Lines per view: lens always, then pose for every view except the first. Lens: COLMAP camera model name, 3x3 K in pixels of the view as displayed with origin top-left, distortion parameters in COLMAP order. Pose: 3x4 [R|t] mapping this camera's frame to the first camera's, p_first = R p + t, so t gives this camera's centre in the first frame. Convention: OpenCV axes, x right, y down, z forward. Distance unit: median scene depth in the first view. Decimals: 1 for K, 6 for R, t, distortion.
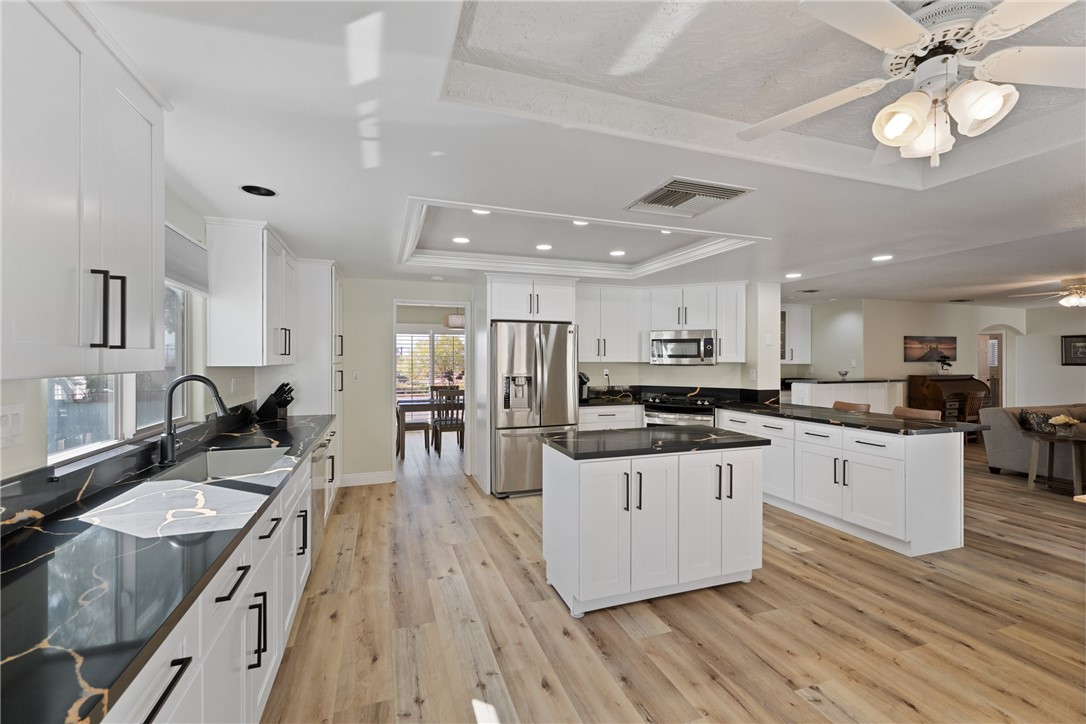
lens RADIAL K [[461.5, 0, 545.9], [0, 461.5, 350.9], [0, 0, 1]] dist [0.001878, 0.000152]
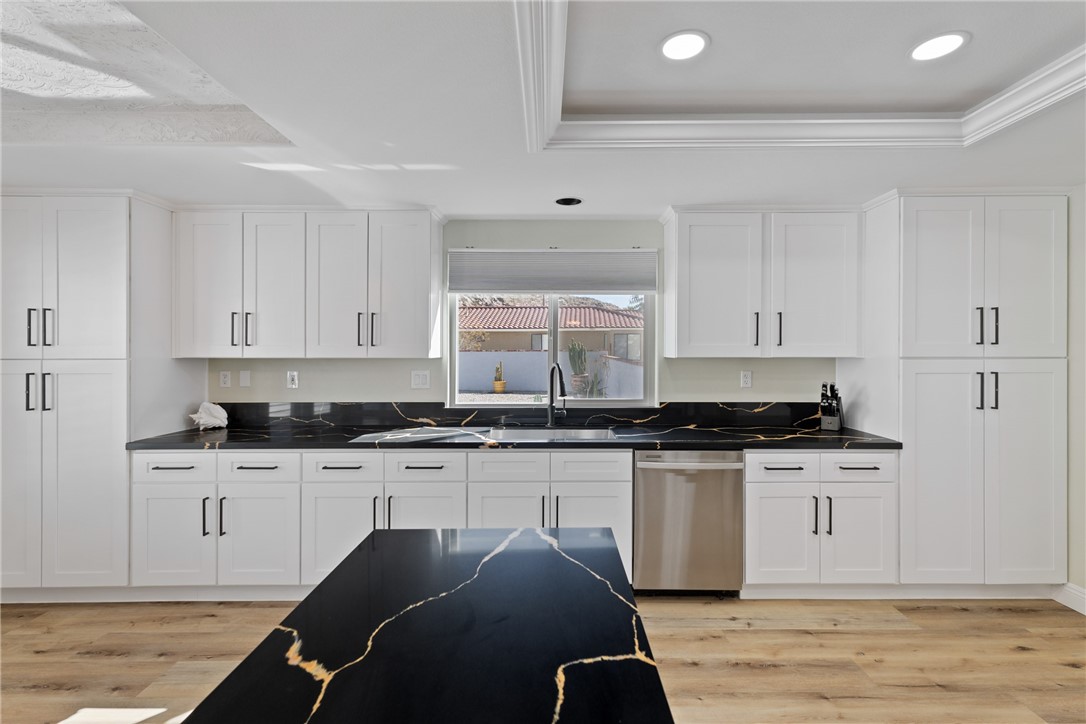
lens RADIAL K [[494.6, 0, 554.1], [0, 494.6, 350.3], [0, 0, 1]] dist [0.002908, 0.000348]
pose [[-0.329571, 0.001246, -0.944130, 0.268038], [0.016646, 0.999851, -0.004491, 0.010444], [0.943984, -0.017196, -0.329542, 0.698436]]
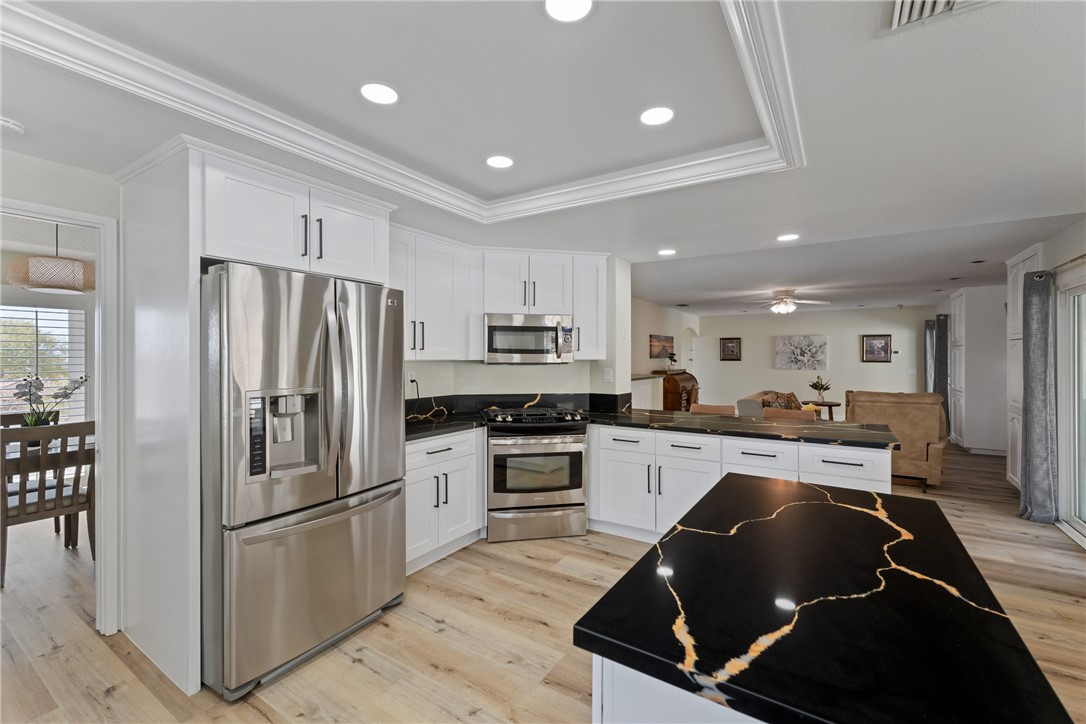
lens RADIAL K [[461.5, 0, 545.9], [0, 461.5, 350.9], [0, 0, 1]] dist [0.001878, 0.000152]
pose [[0.791348, 0.006979, 0.611327, -0.131081], [-0.011070, 0.999934, 0.002915, 0.010043], [-0.611266, -0.009074, 0.791373, 0.502470]]
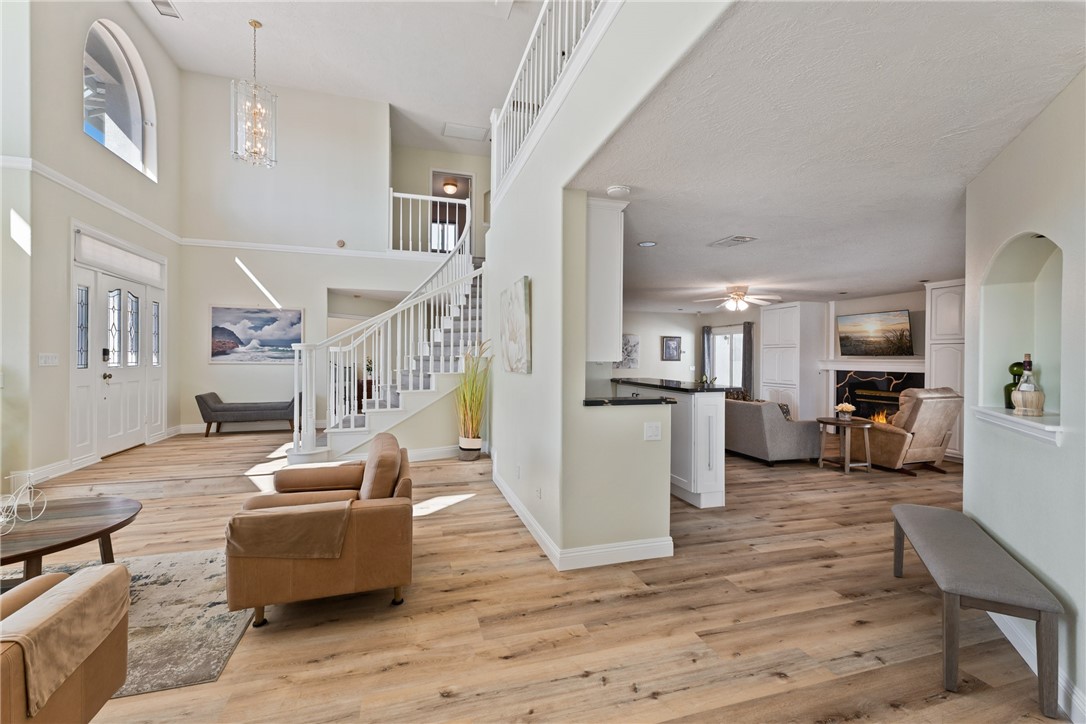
lens RADIAL K [[470.8, 0, 546.1], [0, 470.8, 357.5], [0, 0, 1]] dist [0.016352, 0.000129]
pose [[0.048770, -0.003770, 0.998803, -0.099367], [-0.027162, 0.999618, 0.005099, 0.037995], [-0.998441, -0.027378, 0.048649, 1.720262]]
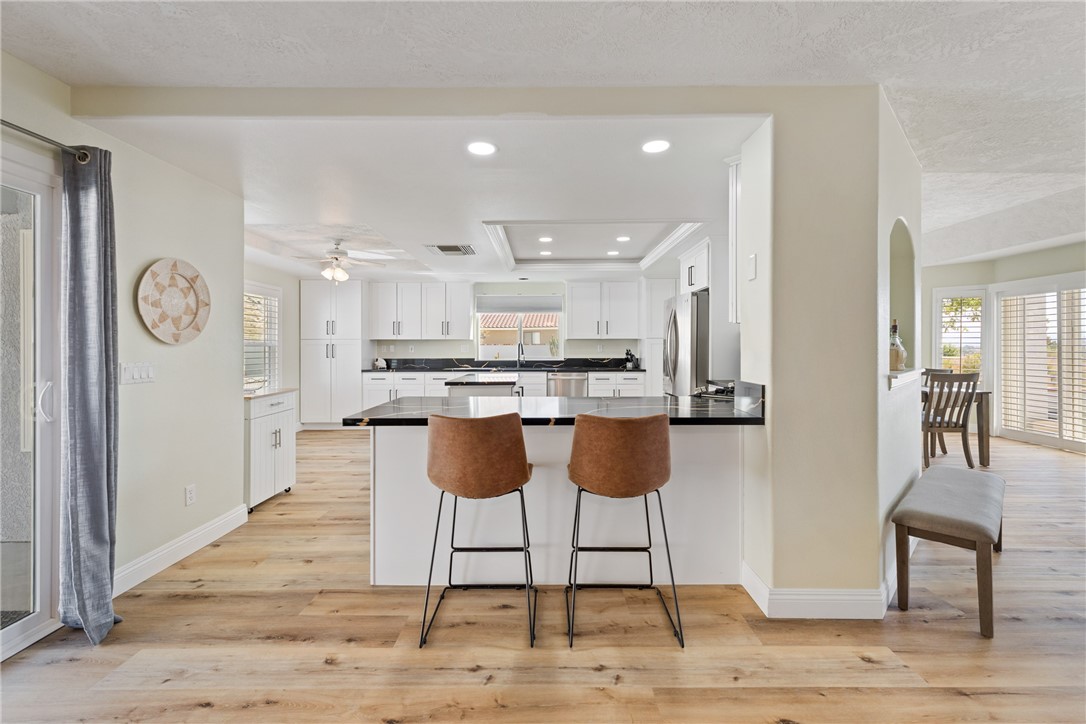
lens RADIAL K [[461.5, 0, 545.9], [0, 461.5, 350.9], [0, 0, 1]] dist [0.001878, 0.000152]
pose [[-0.334185, 0.008510, -0.942469, 1.060411], [0.018733, 0.999822, 0.002385, 0.054051], [0.942321, -0.016859, -0.334285, 1.075316]]
